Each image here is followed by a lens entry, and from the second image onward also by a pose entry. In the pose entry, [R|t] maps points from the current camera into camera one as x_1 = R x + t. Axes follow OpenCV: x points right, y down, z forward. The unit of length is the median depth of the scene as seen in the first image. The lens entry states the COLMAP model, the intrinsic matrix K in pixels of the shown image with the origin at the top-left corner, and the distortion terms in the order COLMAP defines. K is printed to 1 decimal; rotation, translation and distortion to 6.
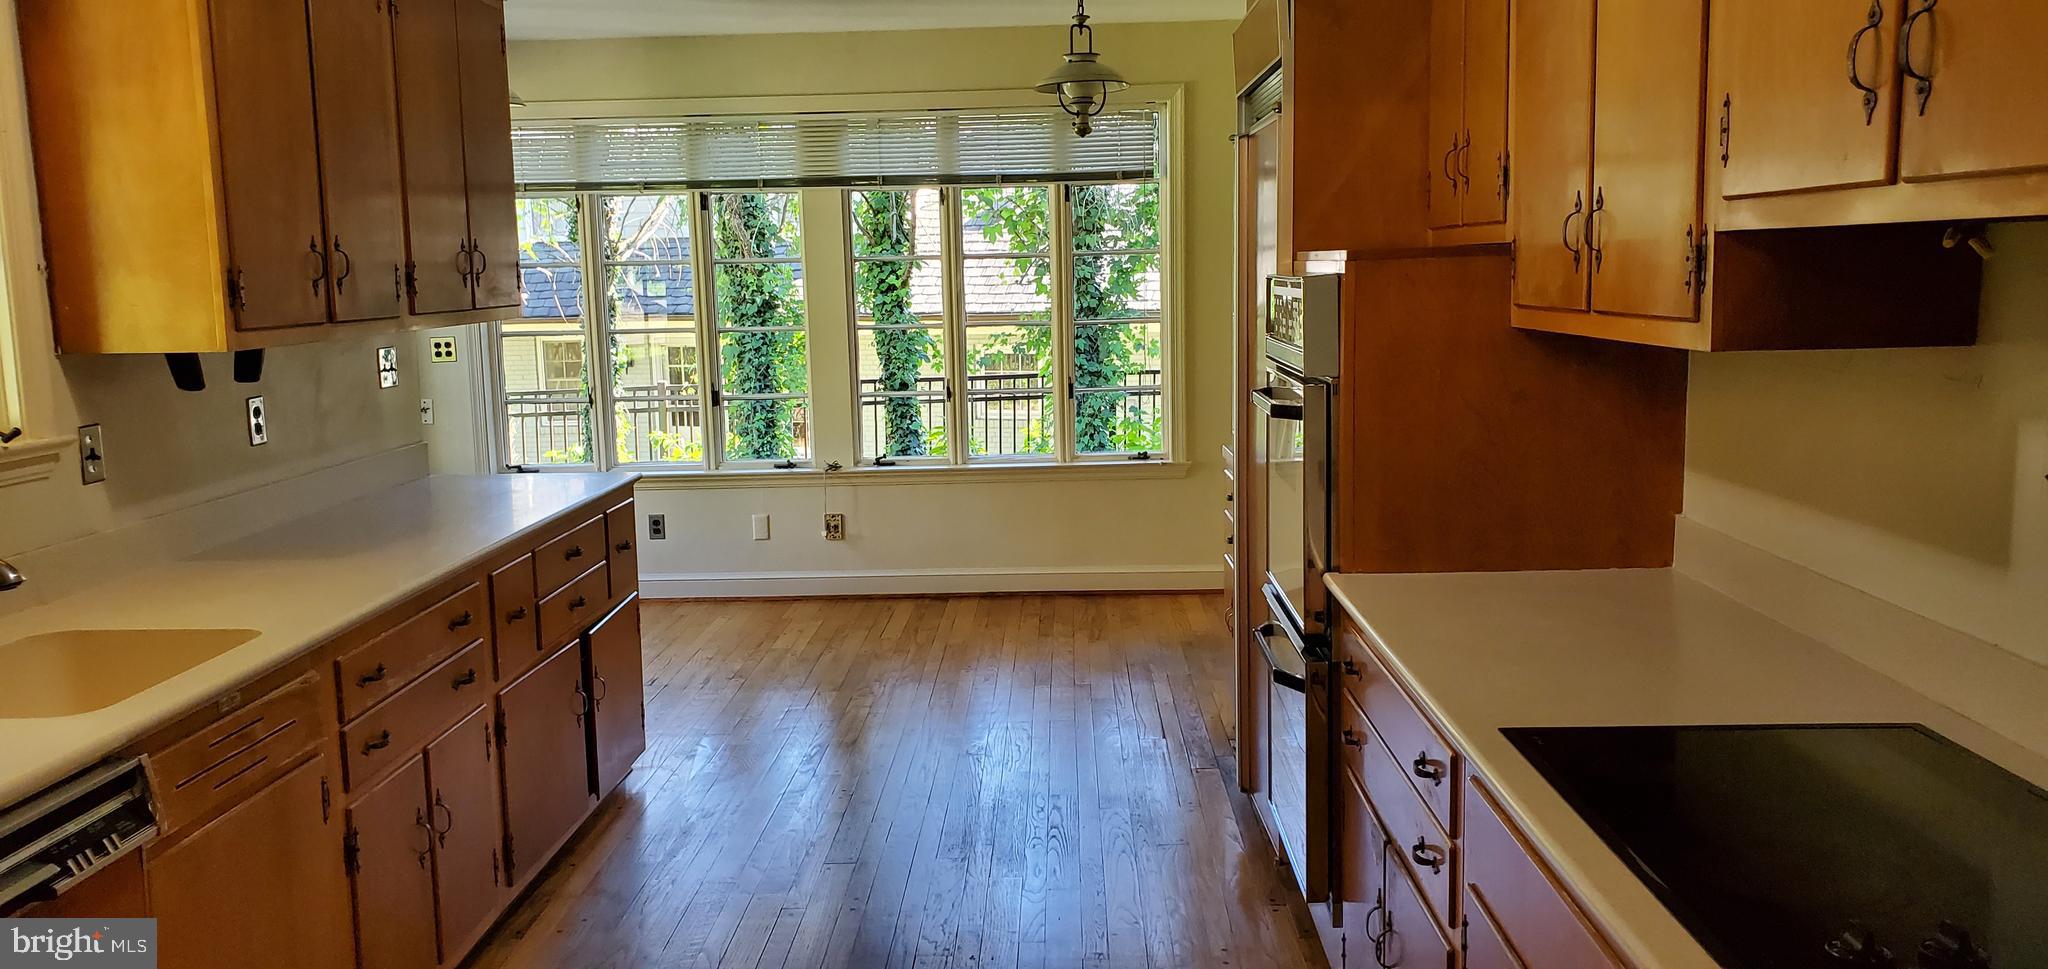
lens RADIAL K [[1617.0, 0, 1018.5], [0, 1617.0, 490.8], [0, 0, 1]] dist [0.118534, -0.007029]
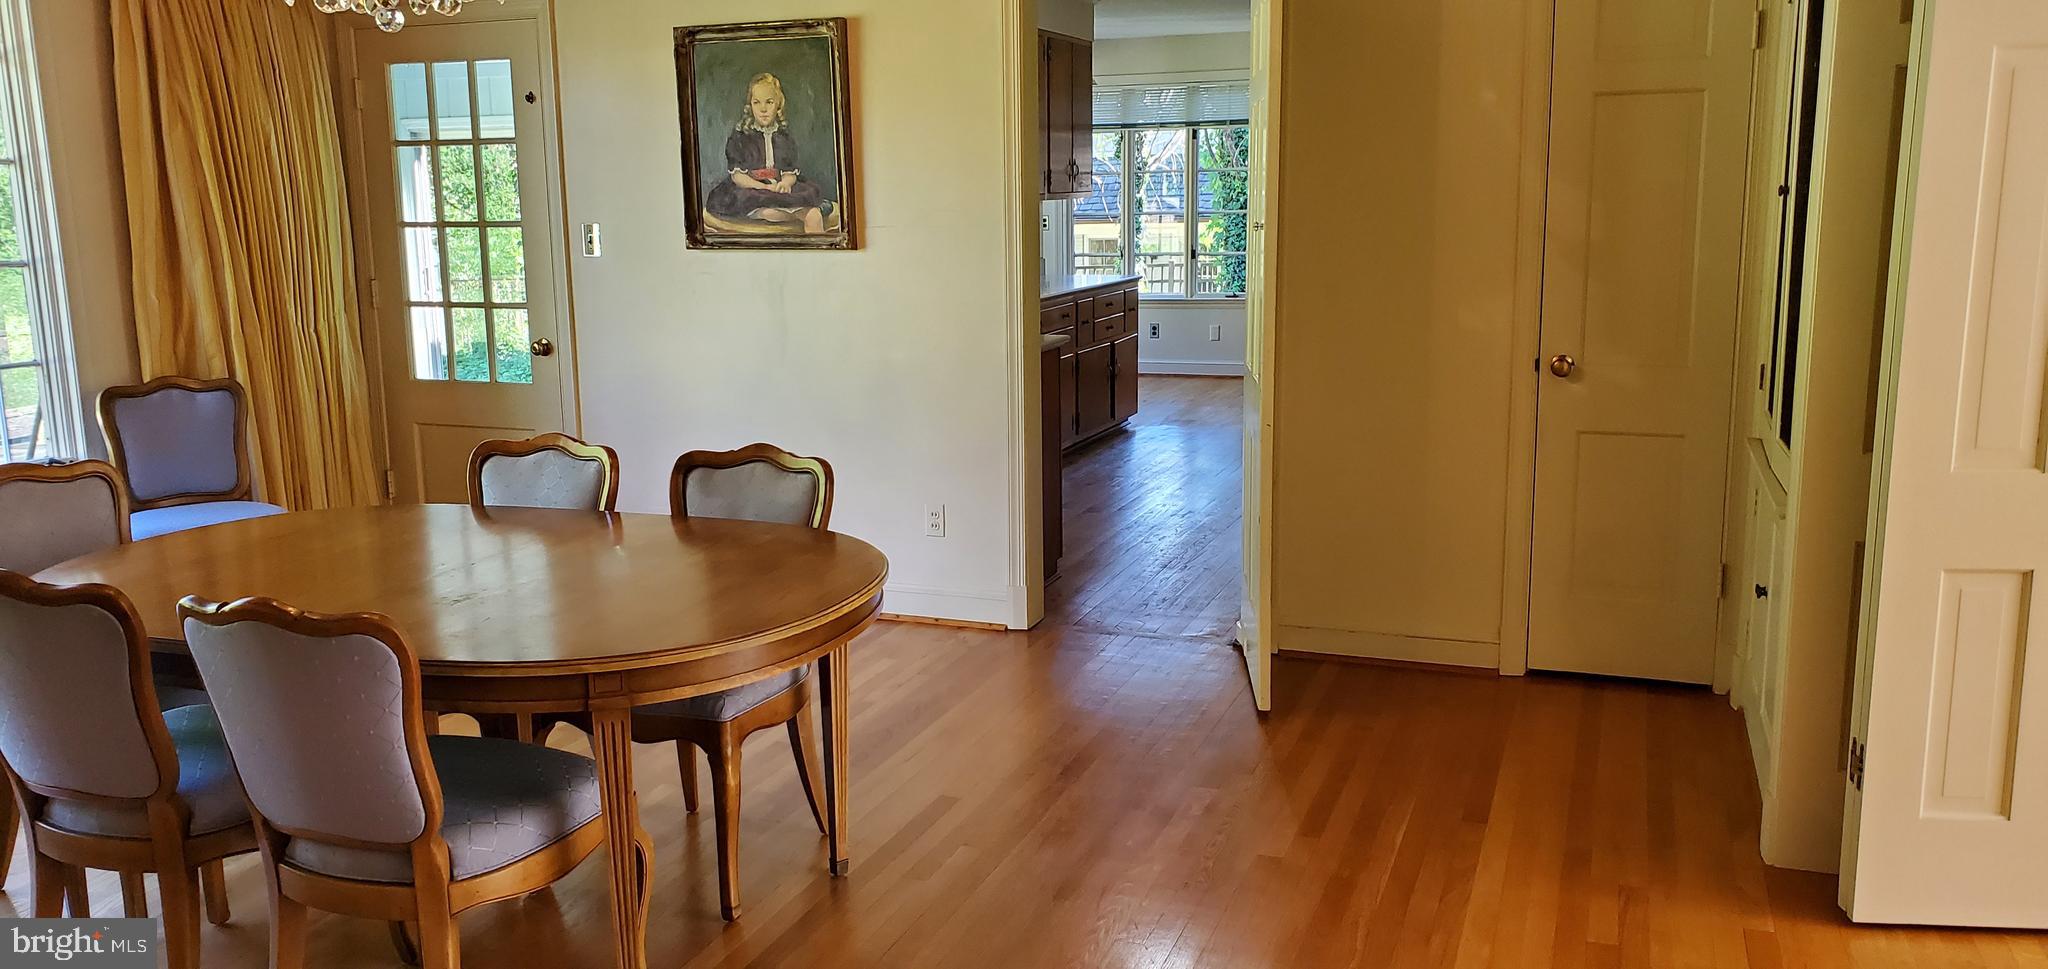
lens RADIAL K [[1617.0, 0, 1018.5], [0, 1617.0, 490.8], [0, 0, 1]] dist [0.118534, -0.007029]
pose [[0.948486, 0.068560, -0.309313, 0.167177], [-0.052282, 0.996791, 0.060623, 0.089384], [0.312477, -0.041329, 0.949026, -0.615965]]
